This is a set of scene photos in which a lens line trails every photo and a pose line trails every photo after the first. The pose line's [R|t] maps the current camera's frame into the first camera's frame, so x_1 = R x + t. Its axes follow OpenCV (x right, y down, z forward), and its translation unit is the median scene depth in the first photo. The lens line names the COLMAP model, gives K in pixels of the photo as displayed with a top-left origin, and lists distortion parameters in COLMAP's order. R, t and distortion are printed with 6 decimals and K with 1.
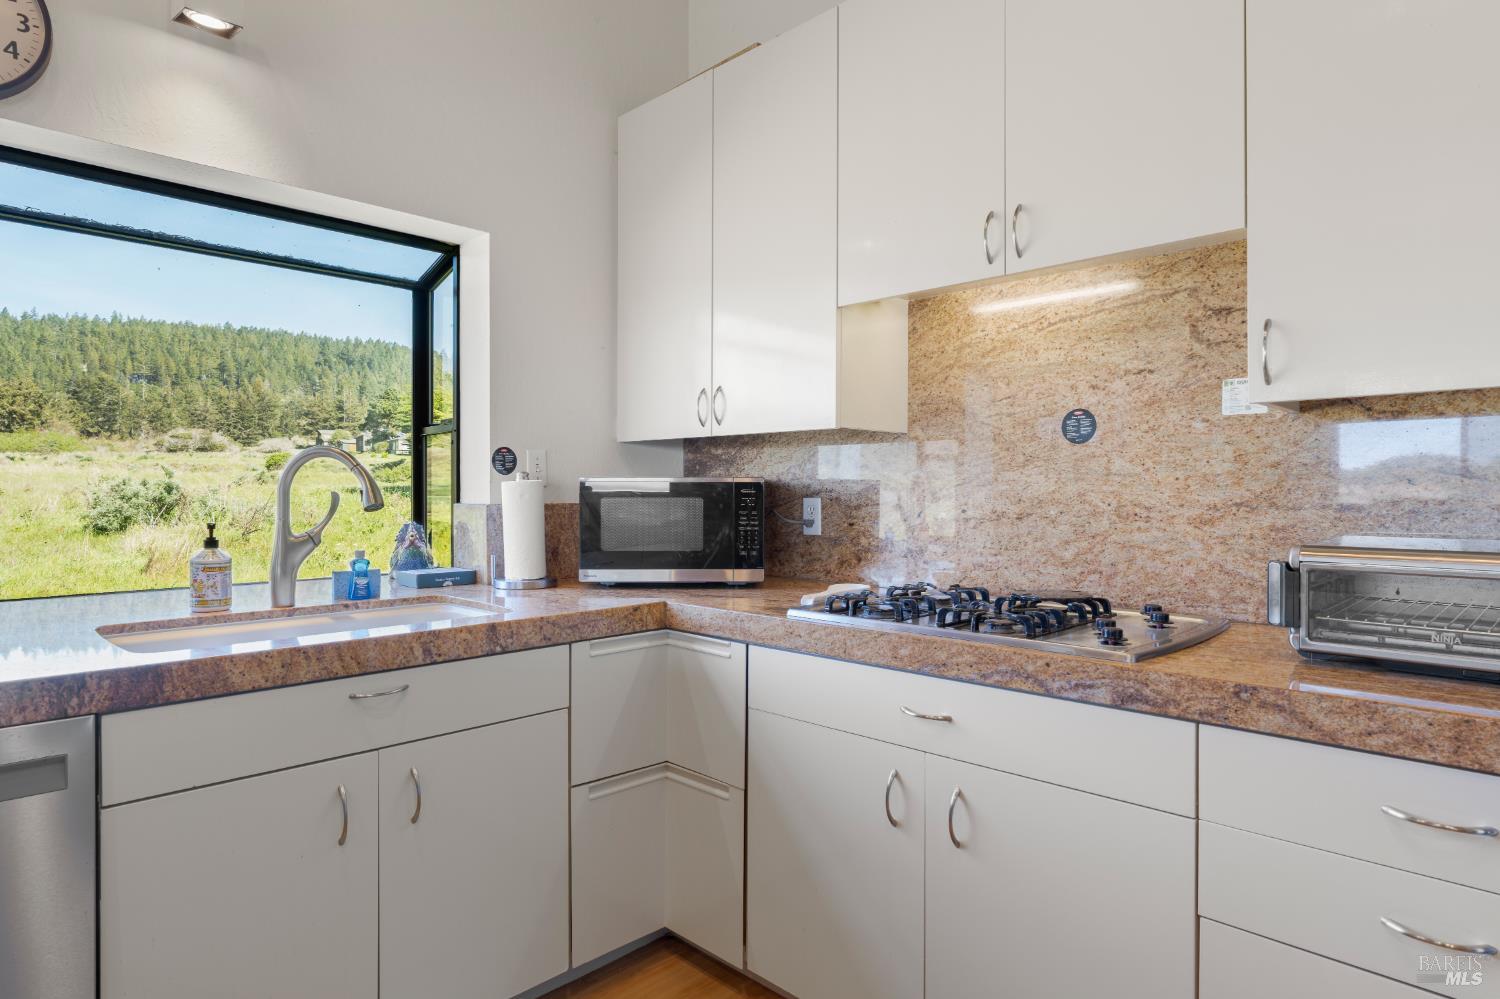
lens RADIAL K [[845.2, 0, 750.0], [0, 845.2, 499.5], [0, 0, 1]] dist [-0.002084, 0.000837]
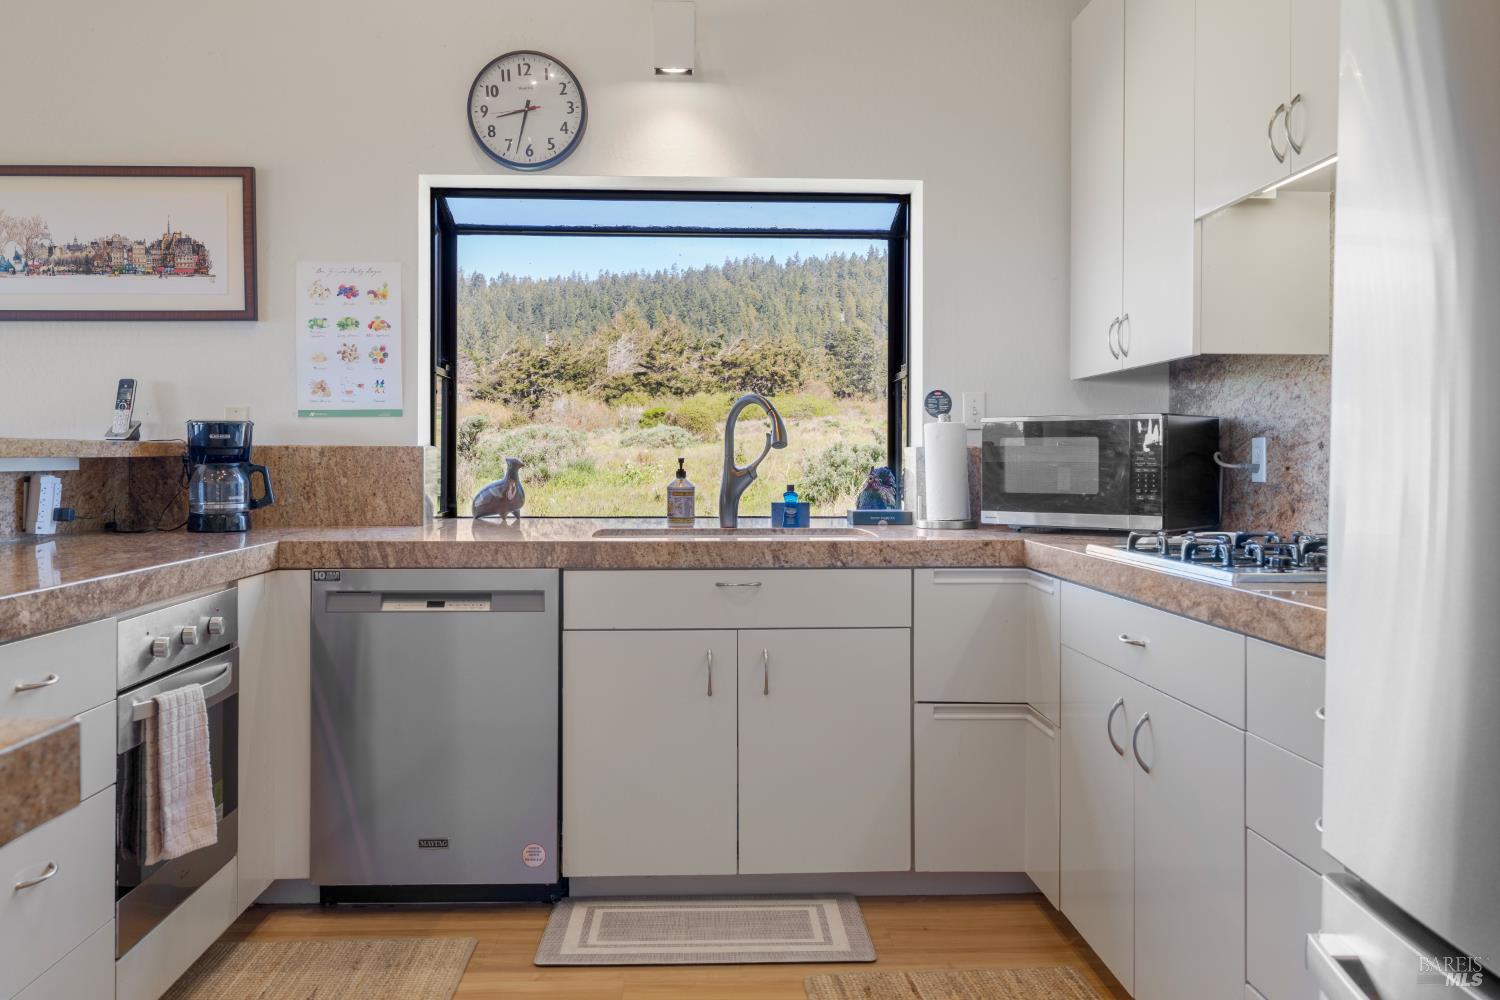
lens RADIAL K [[1268.1, 0, 750.5], [0, 1268.1, 474.7], [0, 0, 1]] dist [0.004501, 0.002321]
pose [[0.739705, 0.007544, -0.672889, 0.675305], [-0.008259, 0.999964, 0.002132, 0.044781], [0.672881, 0.003981, 0.739740, -0.319510]]
